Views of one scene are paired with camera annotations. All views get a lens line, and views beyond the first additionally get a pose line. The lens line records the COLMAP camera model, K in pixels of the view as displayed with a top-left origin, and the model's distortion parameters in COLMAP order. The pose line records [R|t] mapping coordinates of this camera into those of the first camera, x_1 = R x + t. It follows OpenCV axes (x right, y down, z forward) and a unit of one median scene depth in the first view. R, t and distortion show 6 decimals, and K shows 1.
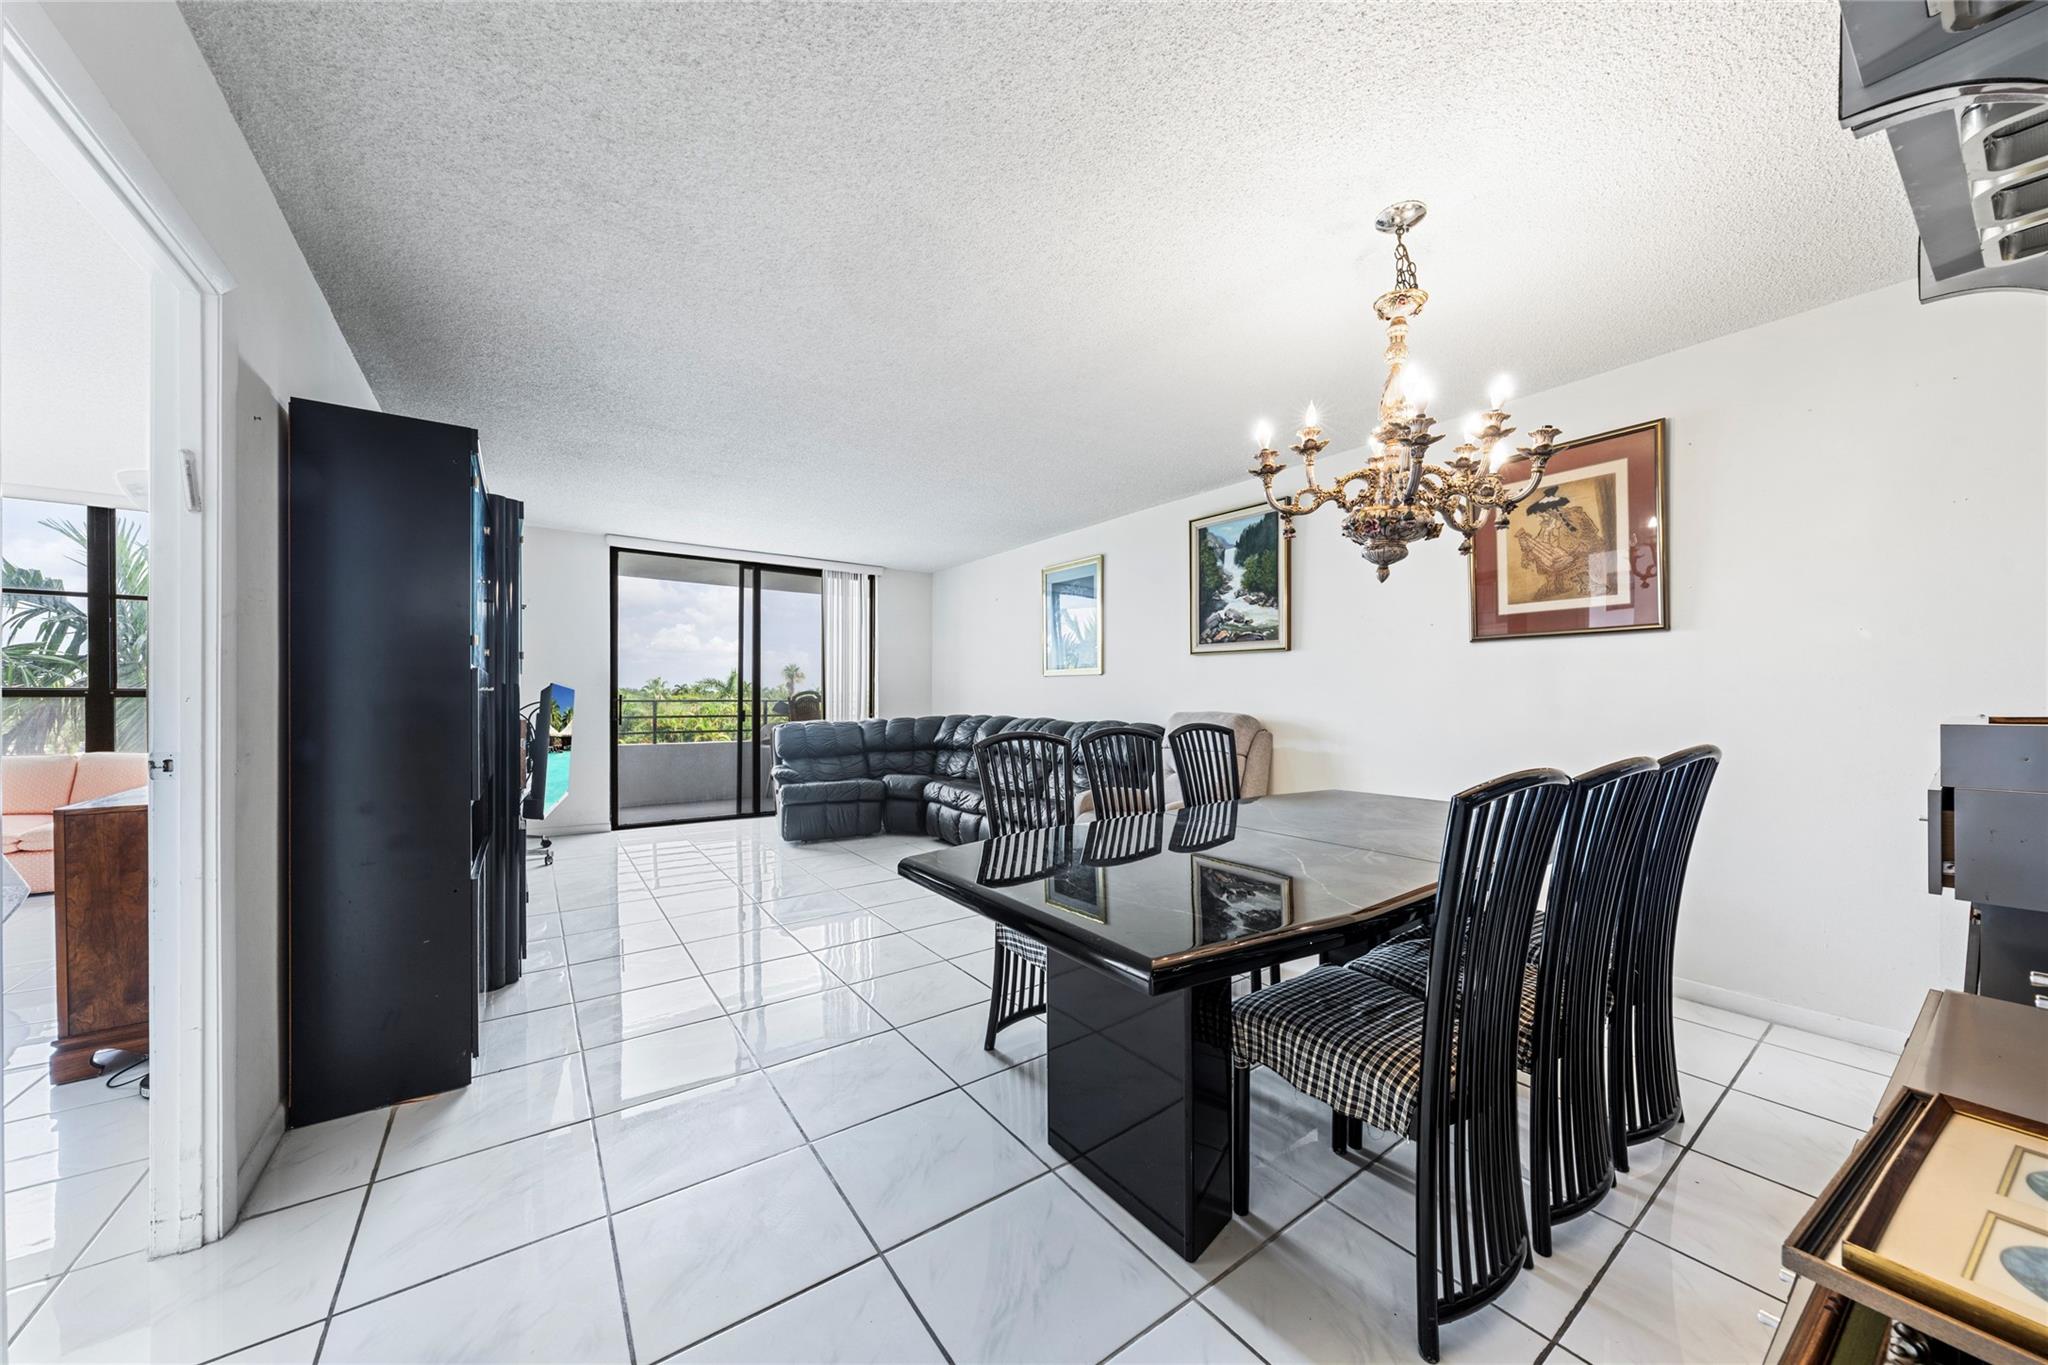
lens RADIAL K [[716.5, 0, 1033.1], [0, 716.5, 679.1], [0, 0, 1]] dist [0.001404, 0.000712]
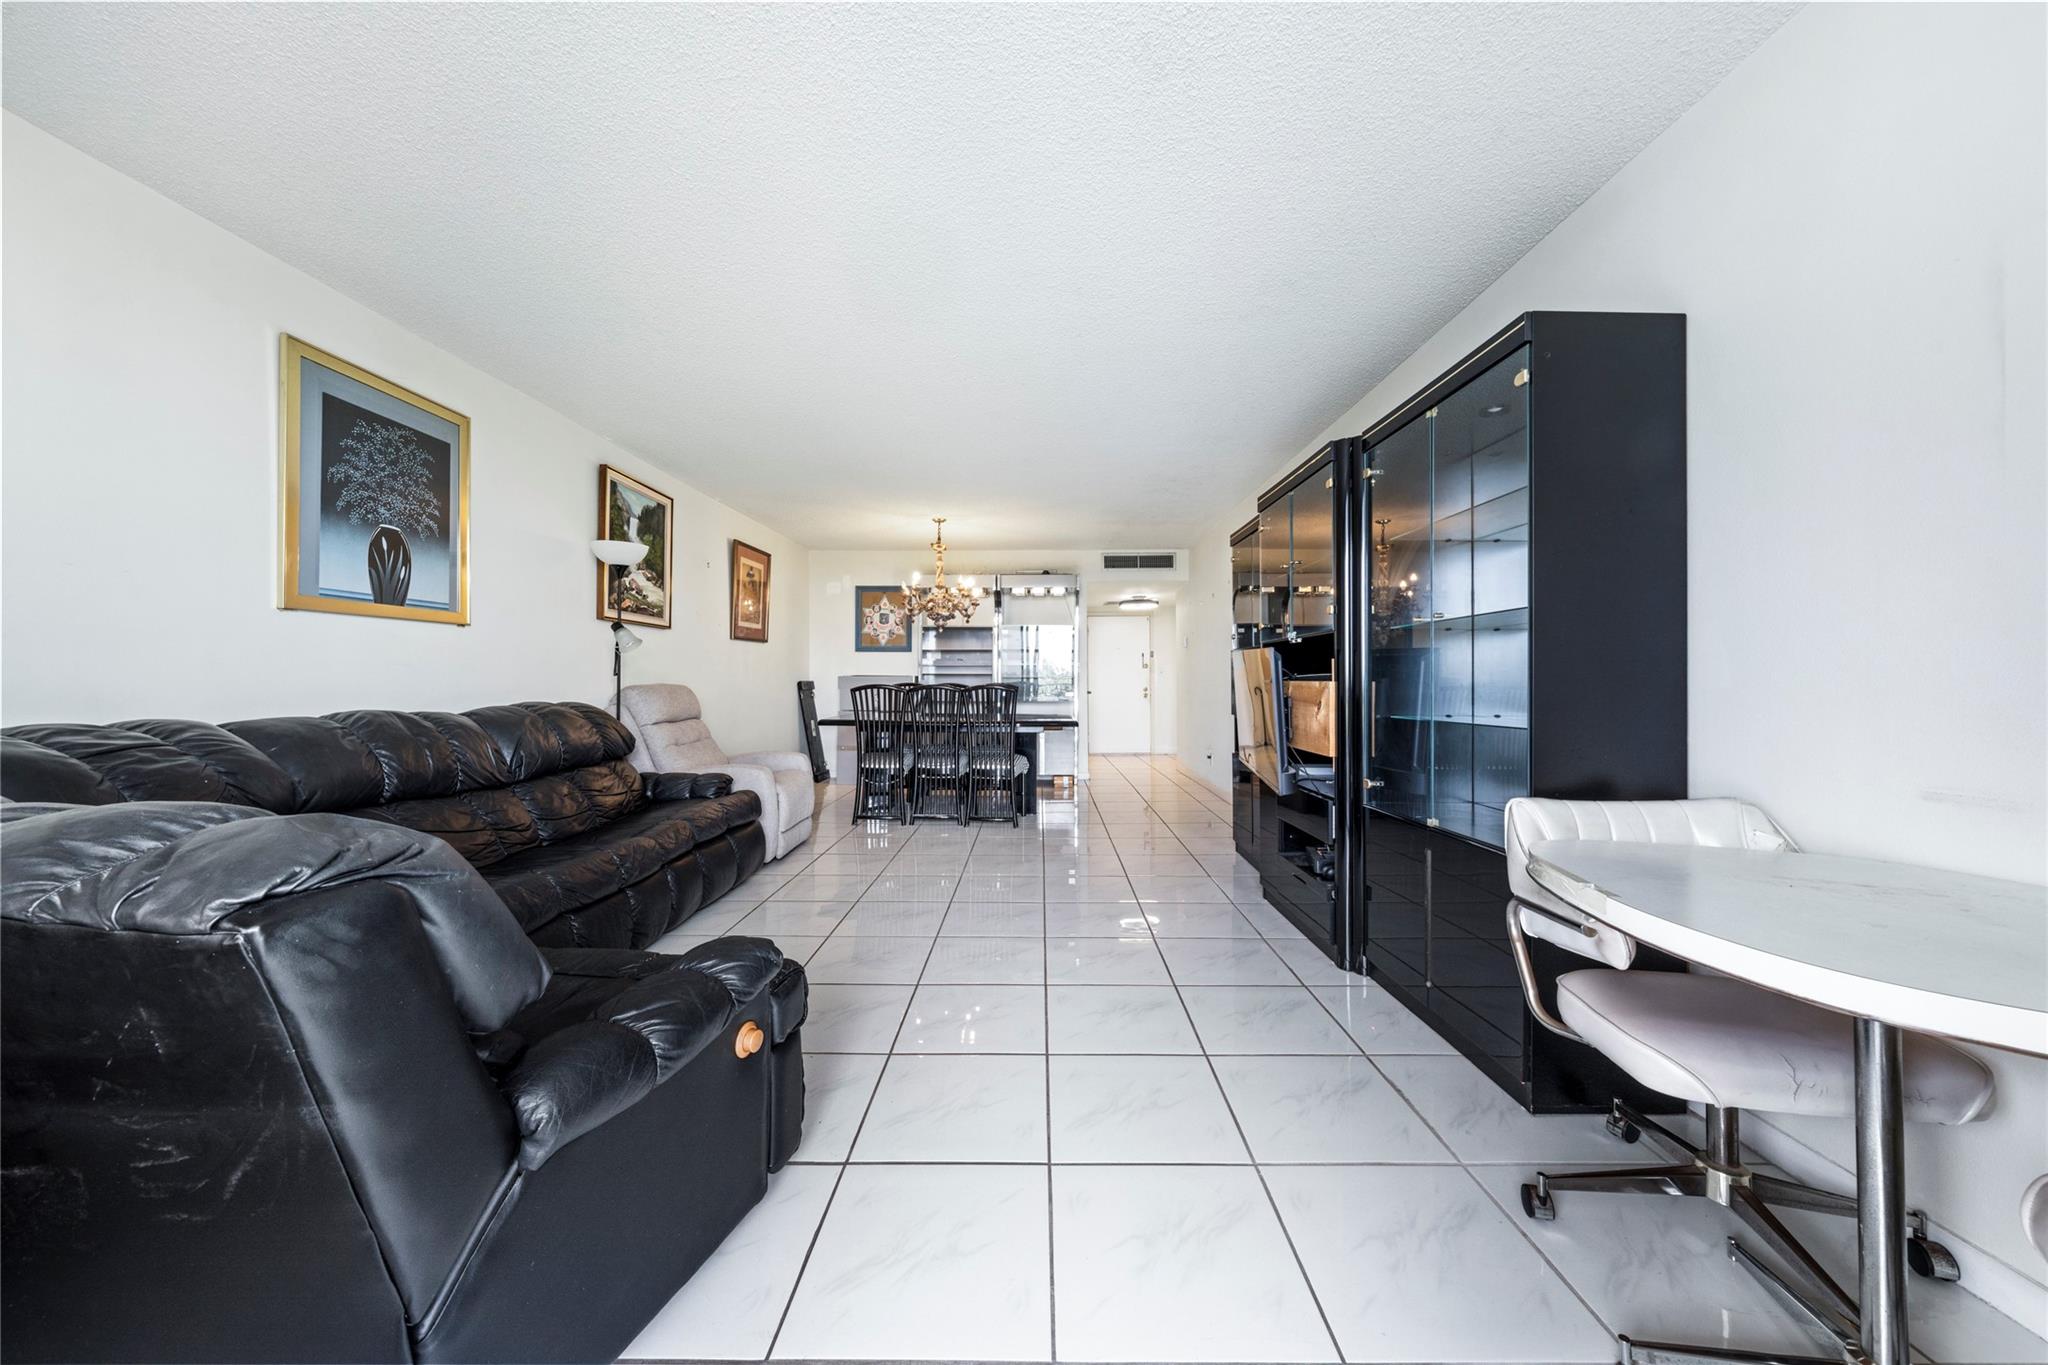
lens RADIAL K [[716.5, 0, 1033.2], [0, 716.5, 676.8], [0, 0, 1]] dist [0.001404, 0.000712]
pose [[-0.806589, 0.009349, 0.591038, -1.042515], [-0.004840, 0.999737, -0.022418, 0.078310], [-0.591093, -0.020943, -0.806332, 2.032225]]
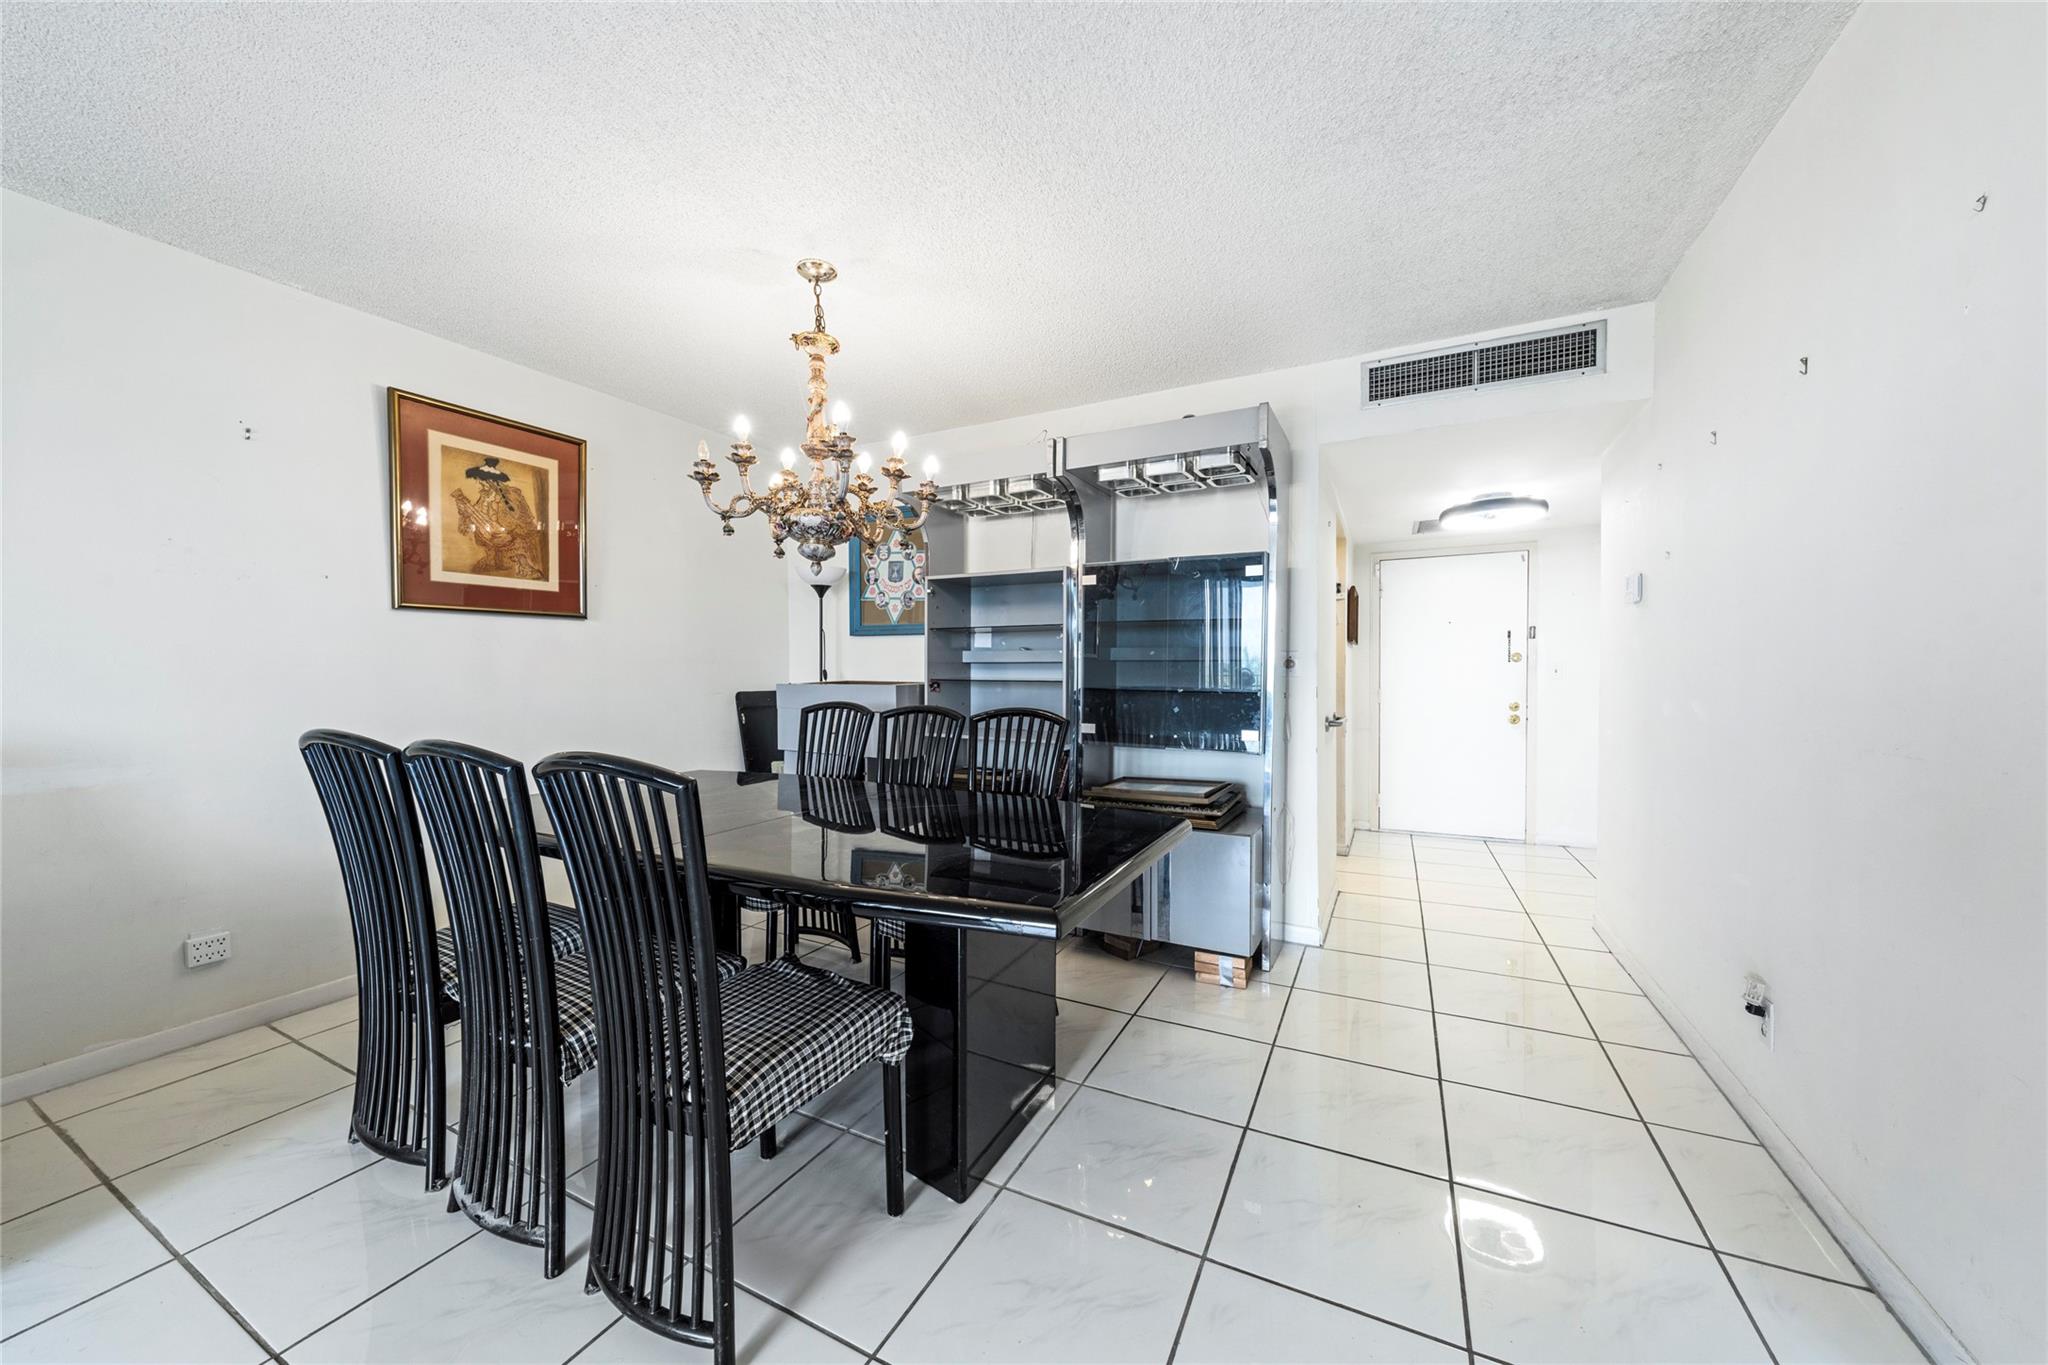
lens RADIAL K [[716.5, 0, 1024.7], [0, 716.5, 681.0], [0, 0, 1]] dist [0.001404, 0.000712]
pose [[-0.452485, 0.000141, 0.891772, -0.426773], [-0.012401, 0.999902, -0.006450, 0.026876], [-0.891686, -0.013977, -0.452439, 0.745710]]
